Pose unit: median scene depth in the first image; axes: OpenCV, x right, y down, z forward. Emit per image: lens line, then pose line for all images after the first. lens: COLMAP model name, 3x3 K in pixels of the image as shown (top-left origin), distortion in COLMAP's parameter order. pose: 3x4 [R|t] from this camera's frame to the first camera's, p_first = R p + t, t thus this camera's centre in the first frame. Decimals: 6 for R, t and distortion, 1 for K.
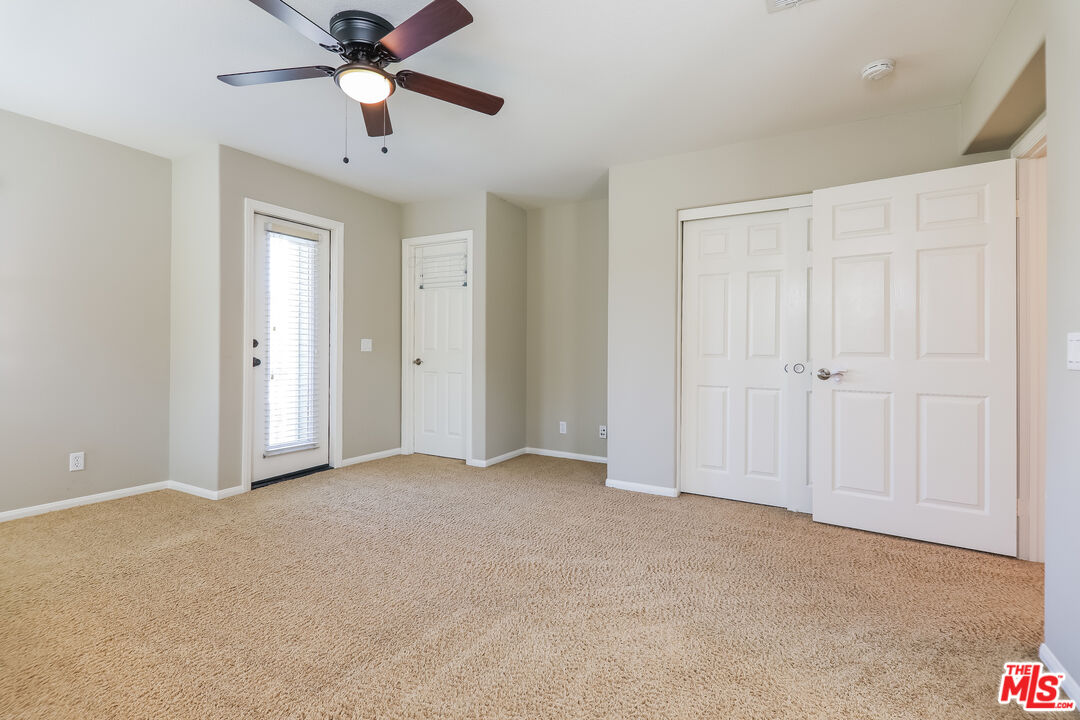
lens RADIAL K [[500.8, 0, 543.1], [0, 500.8, 350.9], [0, 0, 1]] dist [0.009322, -0.003180]
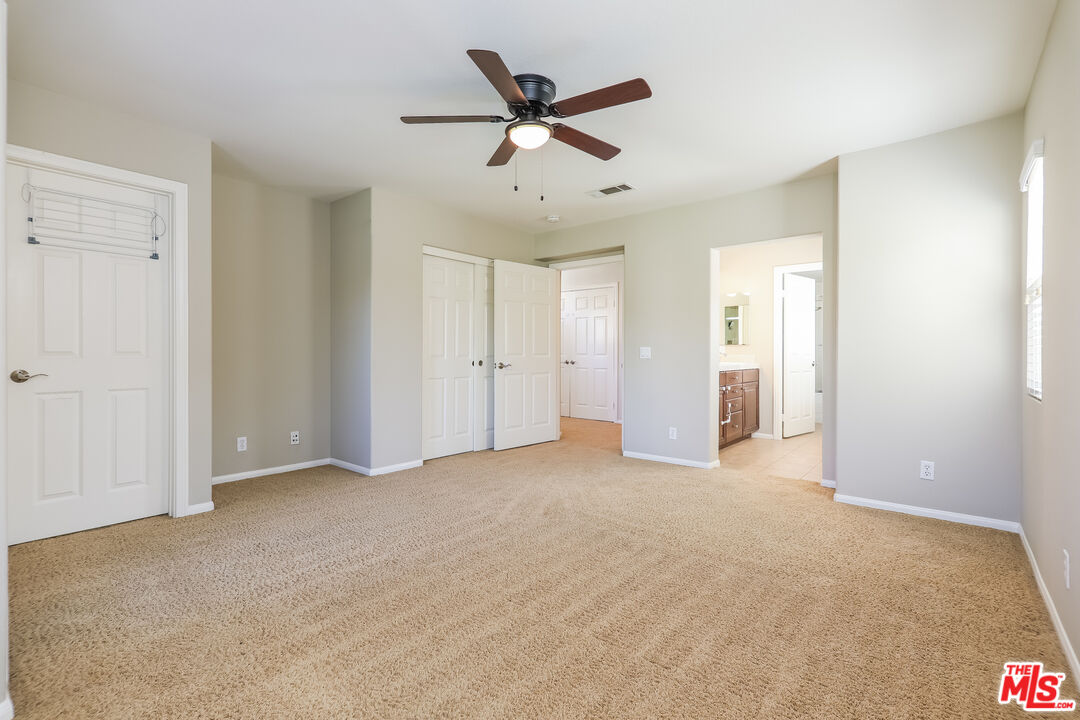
lens RADIAL K [[500.8, 0, 546.2], [0, 500.8, 357.3], [0, 0, 1]] dist [0.009322, -0.003180]
pose [[0.158532, -0.020895, 0.987133, -0.983360], [-0.003393, 0.999759, 0.021707, -0.018067], [-0.987348, -0.006790, 0.158423, 0.492479]]
